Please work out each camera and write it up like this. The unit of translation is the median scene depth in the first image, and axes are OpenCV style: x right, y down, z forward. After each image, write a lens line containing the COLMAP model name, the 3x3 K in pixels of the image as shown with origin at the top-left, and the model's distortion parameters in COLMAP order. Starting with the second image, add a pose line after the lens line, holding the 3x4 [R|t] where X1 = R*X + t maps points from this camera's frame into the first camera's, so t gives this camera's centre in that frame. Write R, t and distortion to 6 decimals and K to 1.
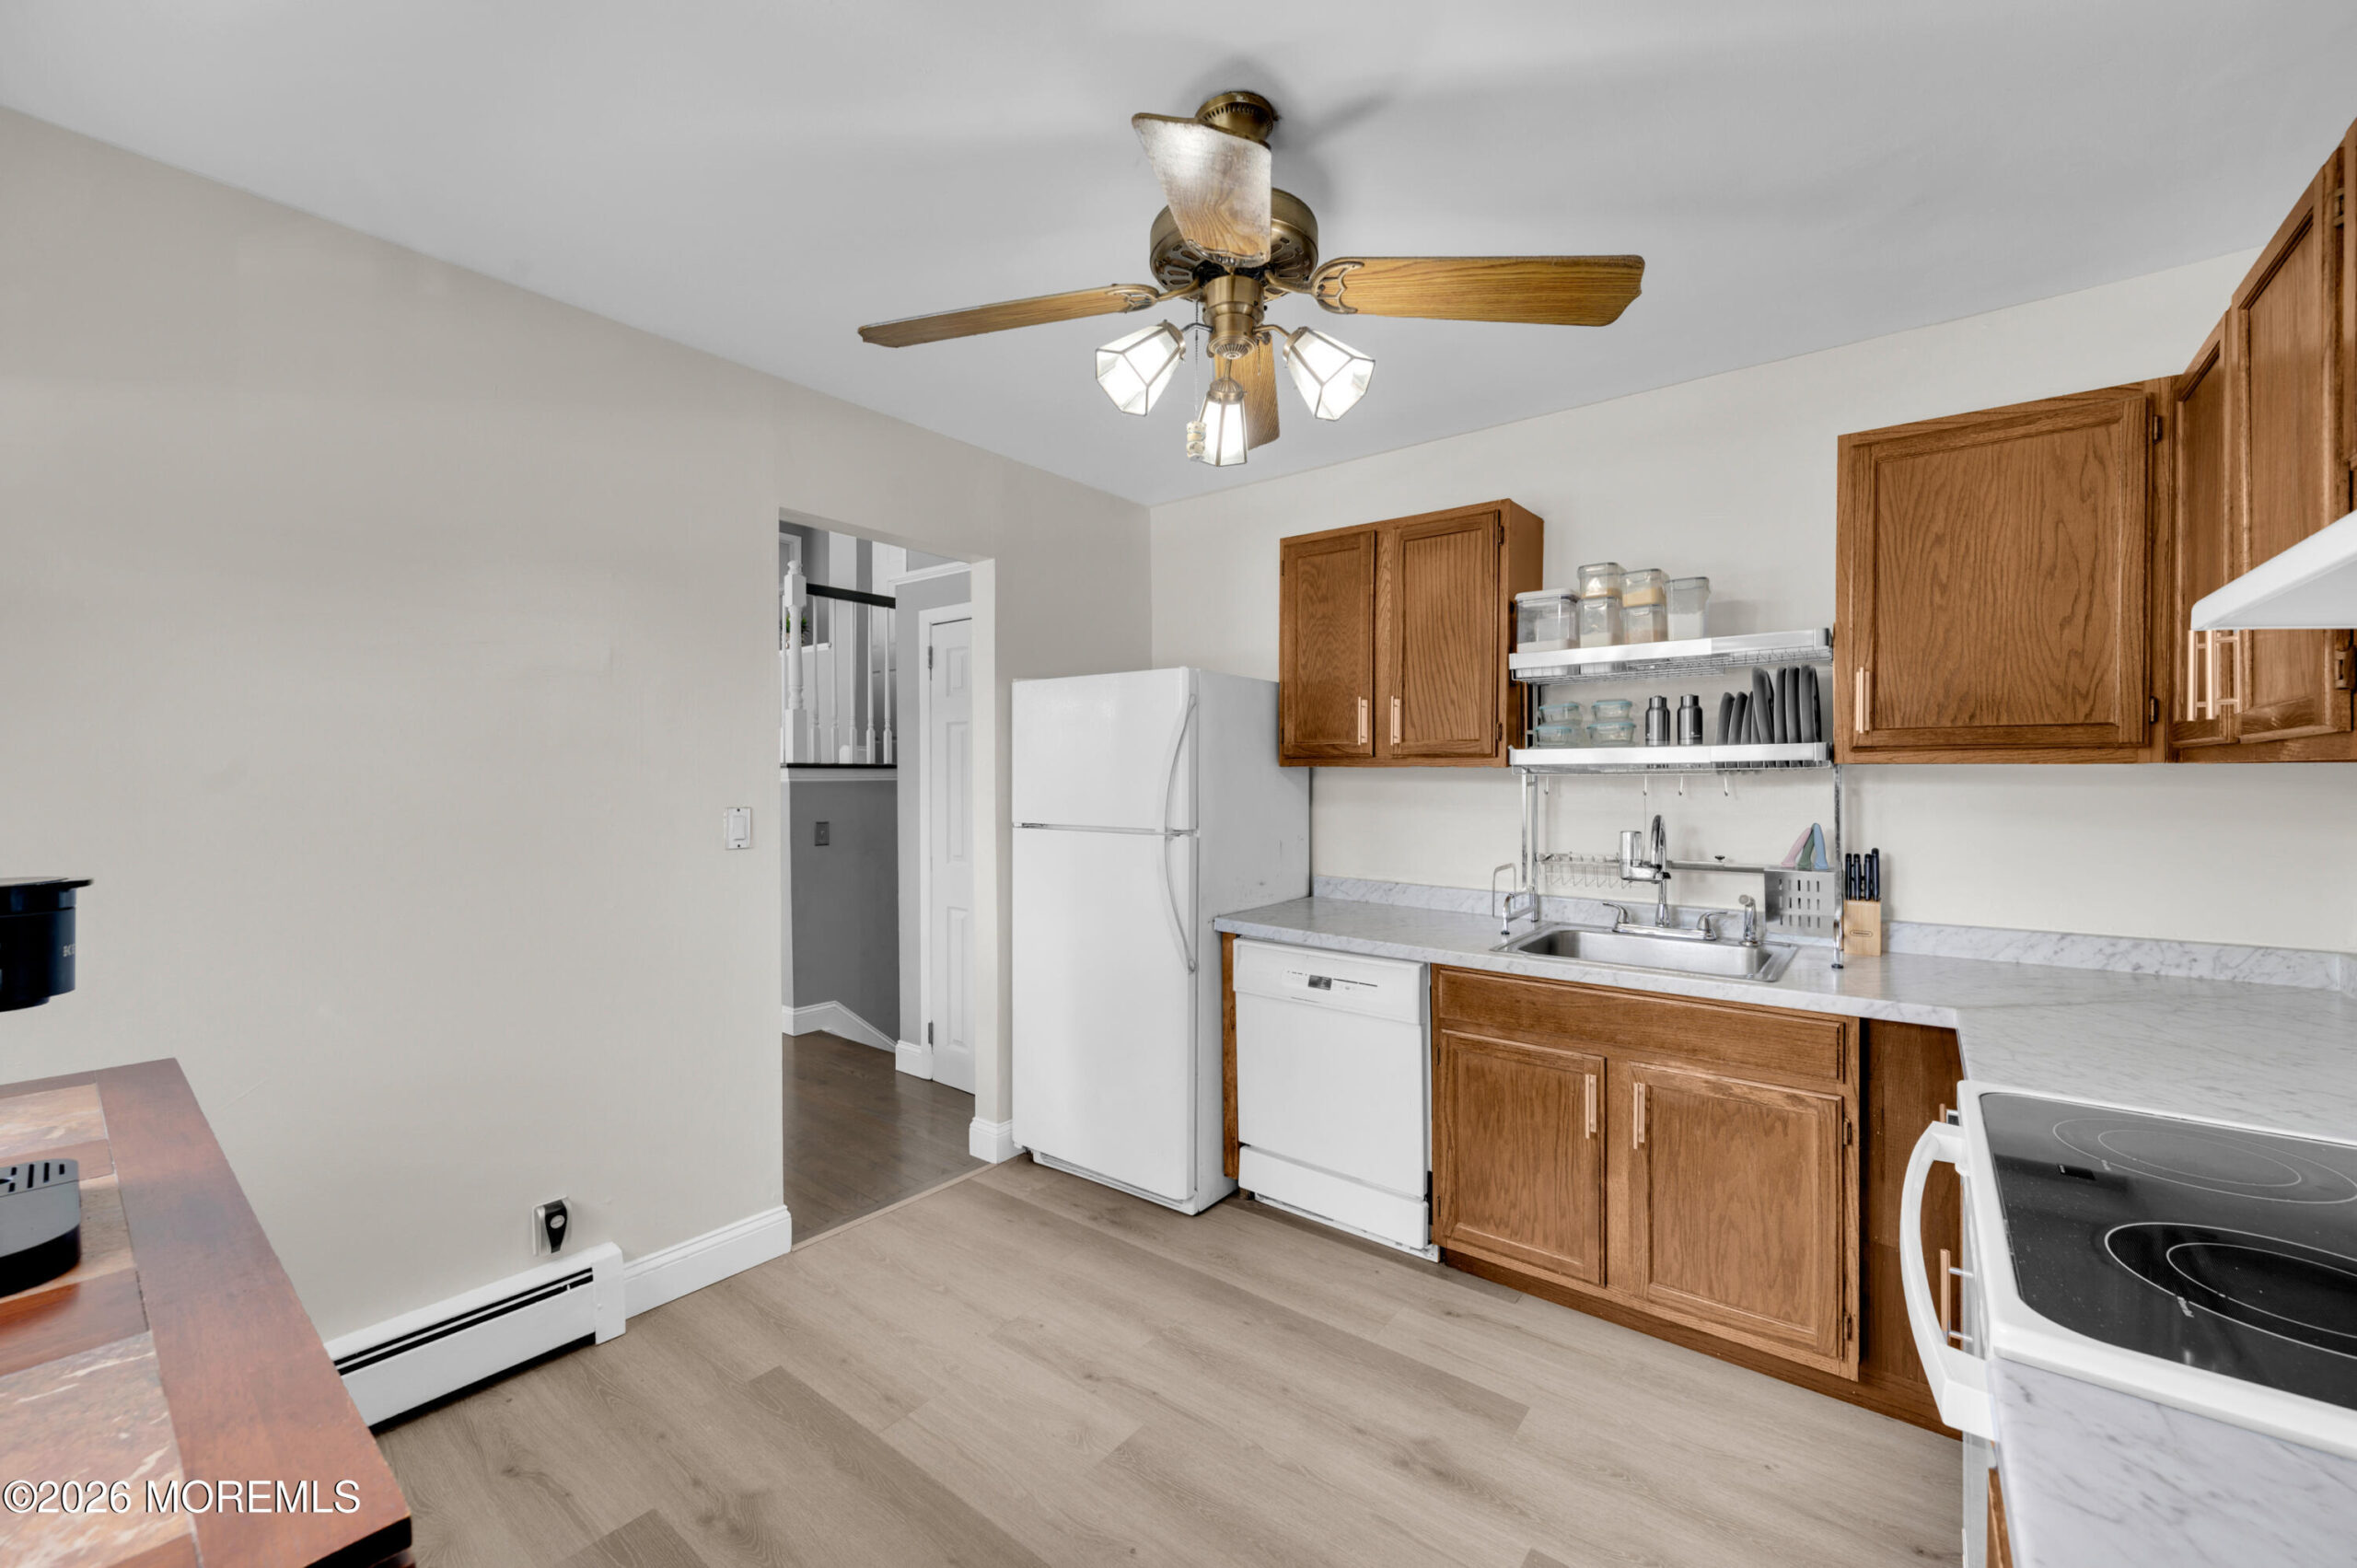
lens RADIAL K [[928.1, 0, 1202.0], [0, 928.1, 788.1], [0, 0, 1]] dist [-0.003020, 0.000865]
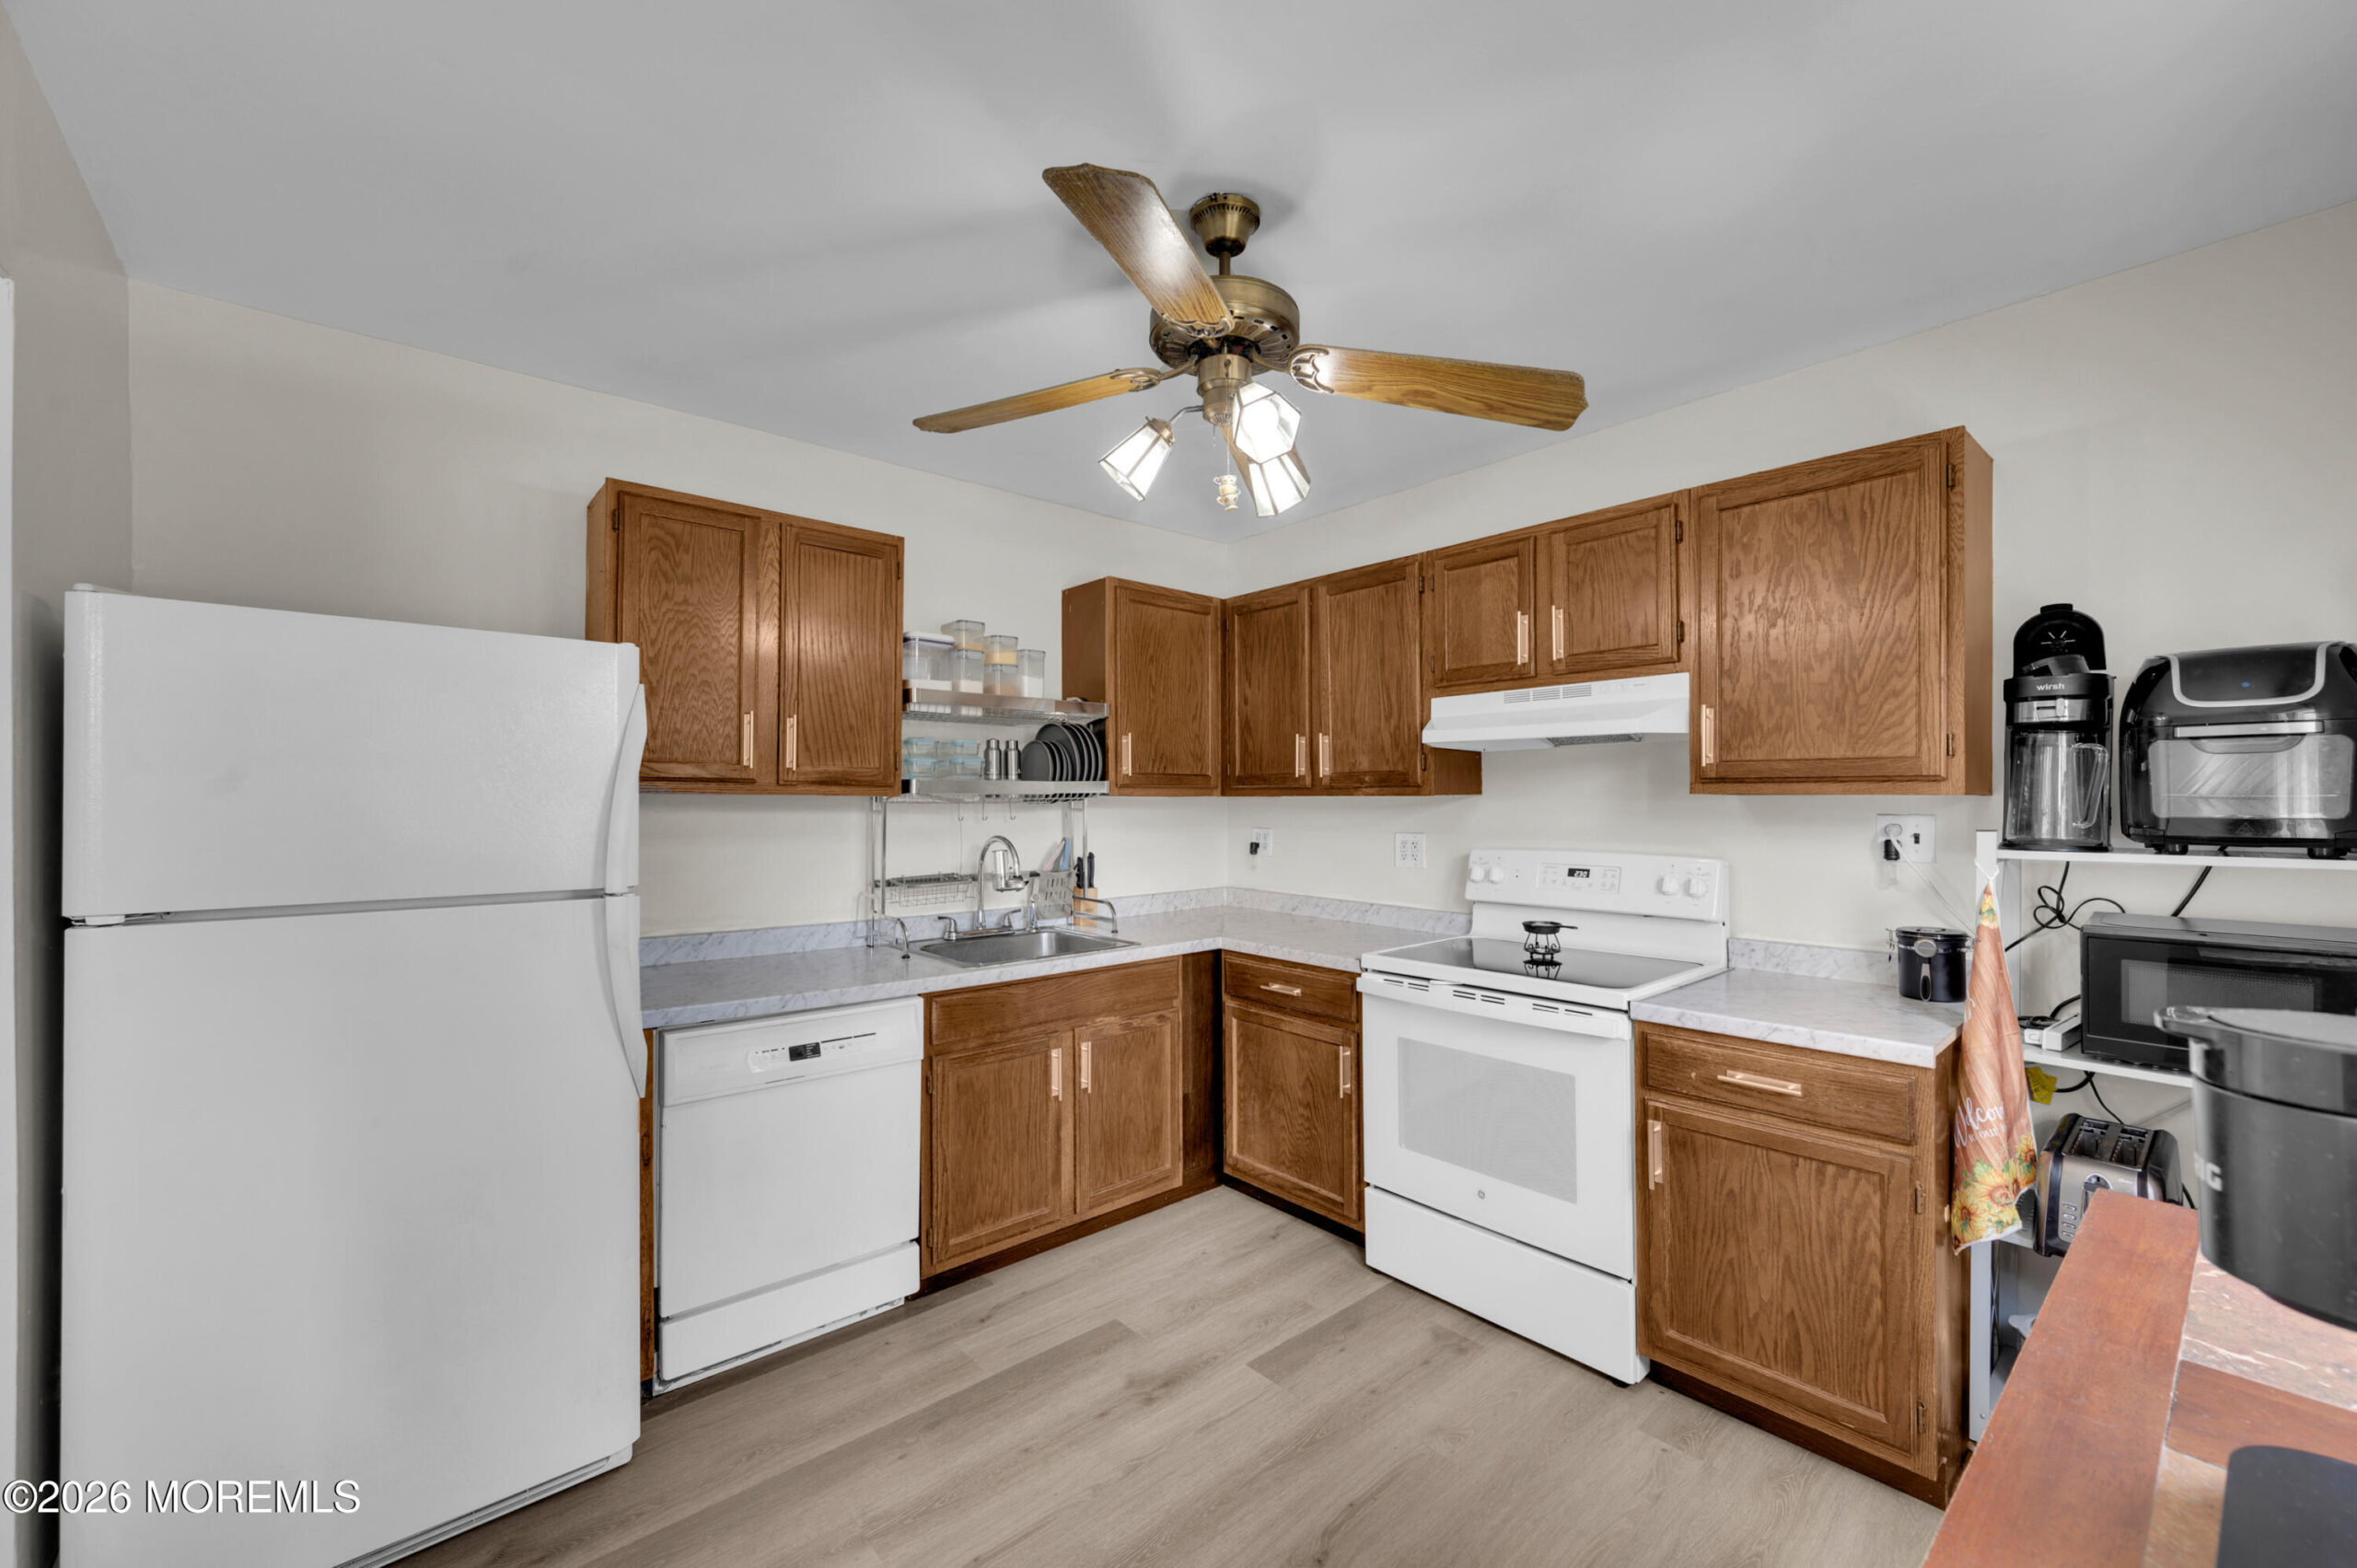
lens RADIAL K [[928.1, 0, 1180.0], [0, 928.1, 797.4], [0, 0, 1]] dist [-0.003020, 0.000865]
pose [[0.196796, 0.006122, 0.980425, -0.720698], [0.018078, 0.999788, -0.009872, -0.006247], [-0.980278, 0.019667, 0.196644, 0.571909]]
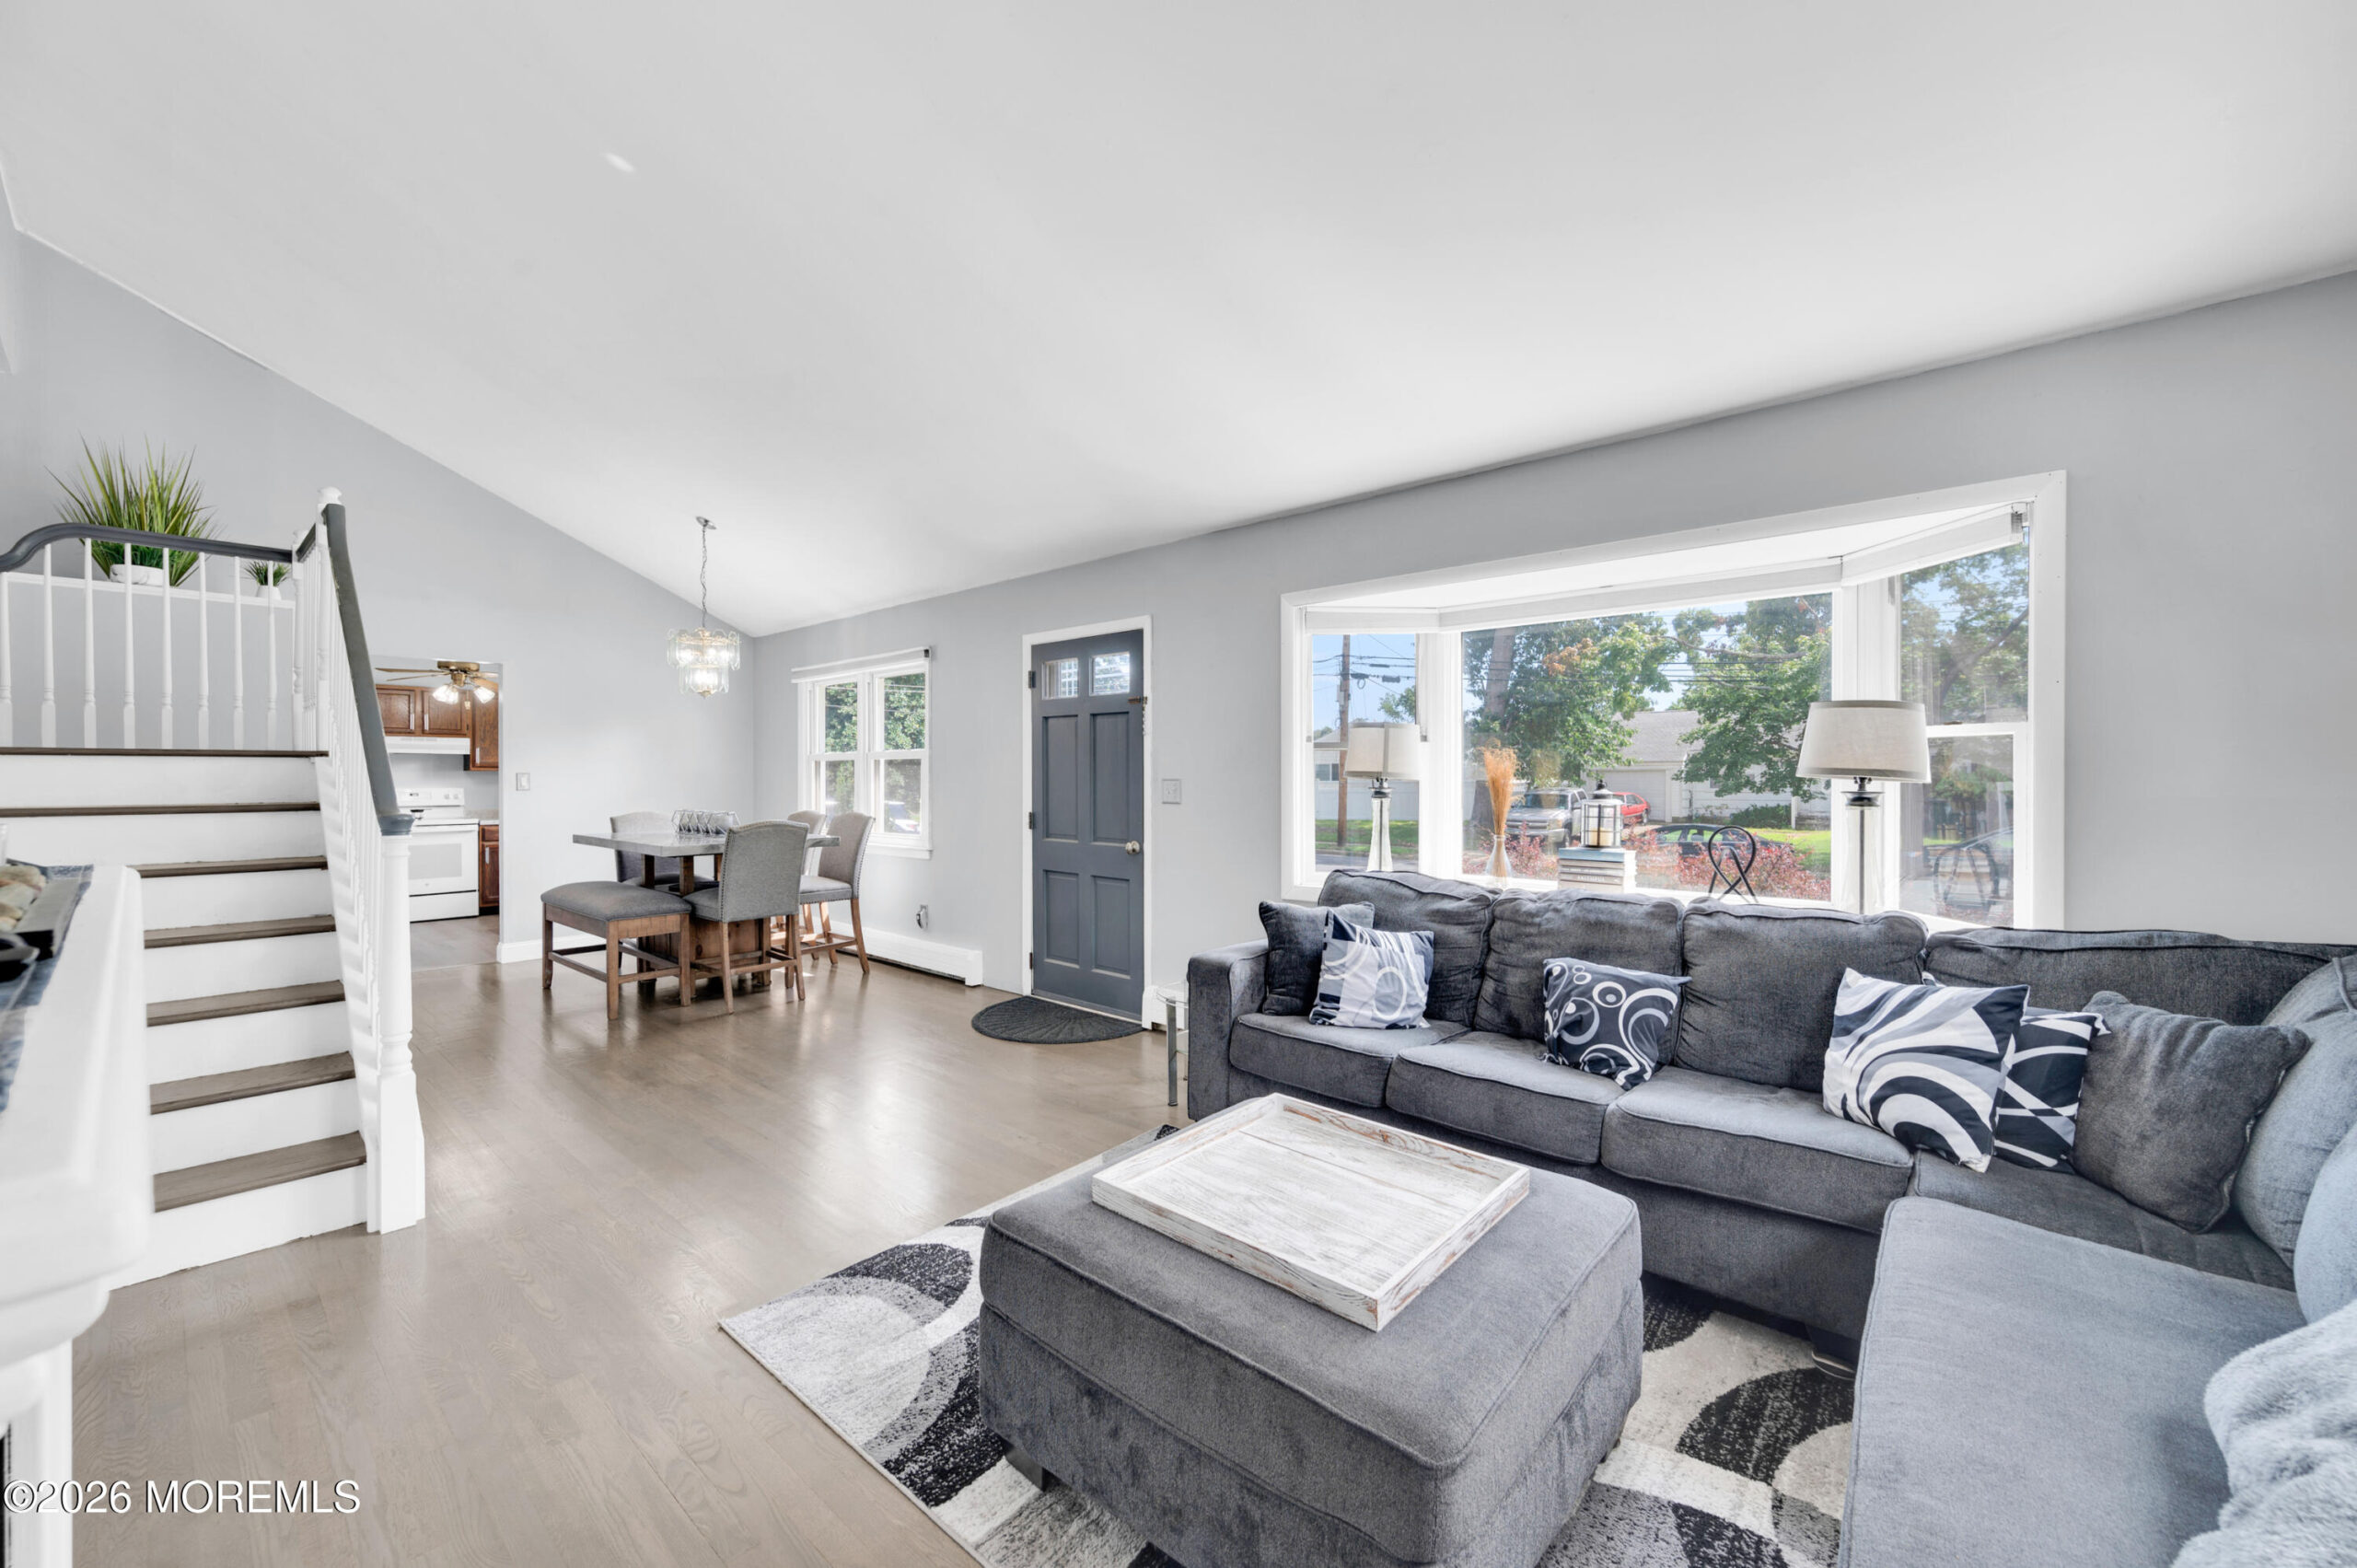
lens RADIAL K [[928.1, 0, 1177.7], [0, 928.1, 778.2], [0, 0, 1]] dist [-0.003020, 0.000865]
pose [[-0.997493, 0.000754, 0.070762, -2.825988], [0.002207, 0.999788, 0.020461, -0.049587], [-0.070731, 0.020566, -0.997283, 3.863342]]
